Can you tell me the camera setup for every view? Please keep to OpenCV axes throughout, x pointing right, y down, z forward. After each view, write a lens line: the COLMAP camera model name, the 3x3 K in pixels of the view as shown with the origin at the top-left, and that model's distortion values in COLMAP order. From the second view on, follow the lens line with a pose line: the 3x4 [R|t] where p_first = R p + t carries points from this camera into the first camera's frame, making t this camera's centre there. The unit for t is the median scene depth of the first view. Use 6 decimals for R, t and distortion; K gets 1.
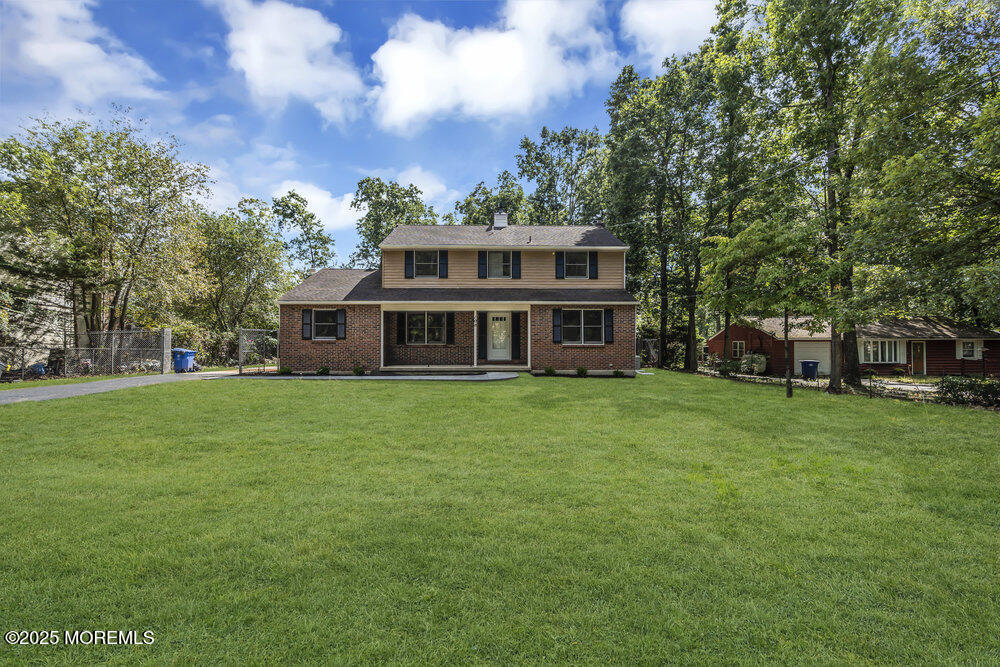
lens RADIAL K [[446.8, 0, 501.0], [0, 446.8, 335.5], [0, 0, 1]] dist [-0.002355, -0.000122]
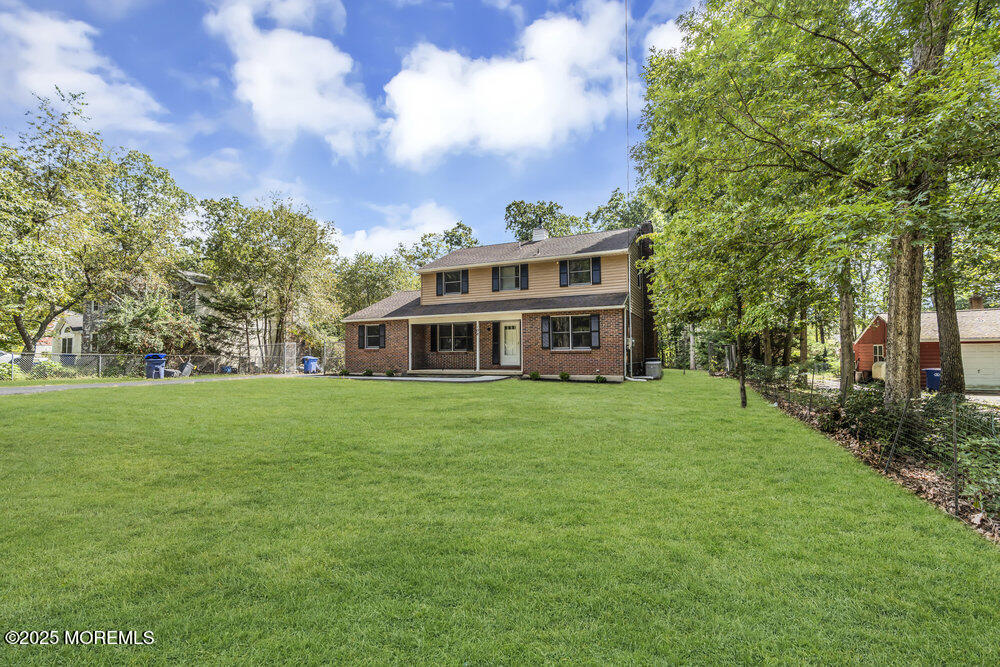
lens RADIAL K [[448.8, 0, 500.0], [0, 448.8, 333.5], [0, 0, 1]] dist [0.002669, 0.000418]
pose [[0.894782, -0.026573, -0.445713, 0.494231], [0.014790, 0.999444, -0.029895, 0.010274], [0.446259, 0.020158, 0.894677, 0.011573]]
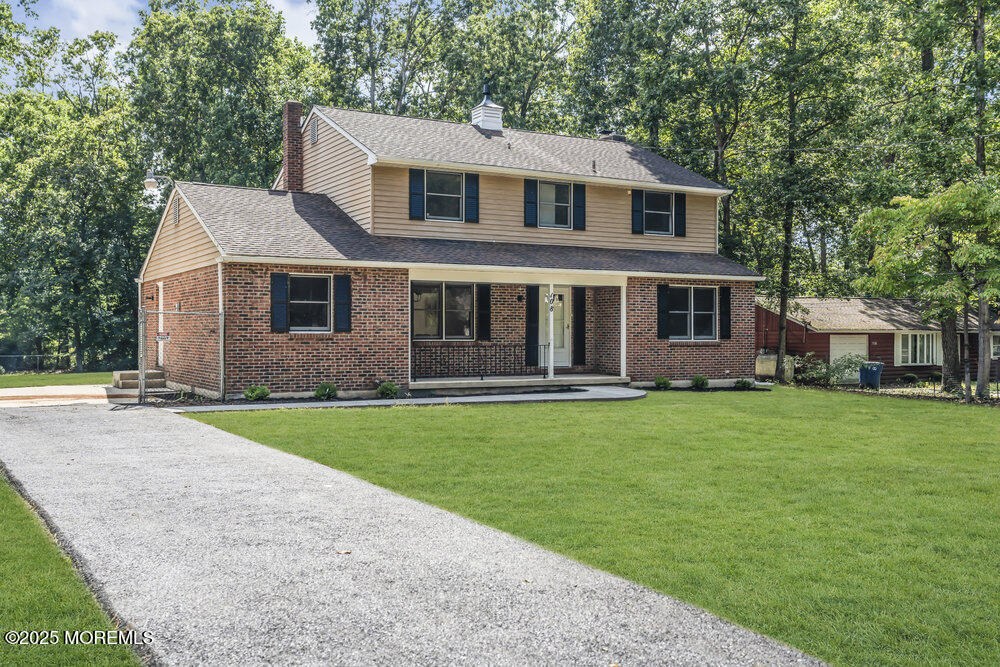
lens RADIAL K [[981.4, 0, 500.0], [0, 981.4, 333.5], [0, 0, 1]] dist [0.036728, -0.017961]
pose [[0.882692, 0.001792, 0.469949, -0.723997], [-0.010035, 0.999837, 0.015035, -0.008783], [-0.469845, -0.017987, 0.882566, -0.117508]]
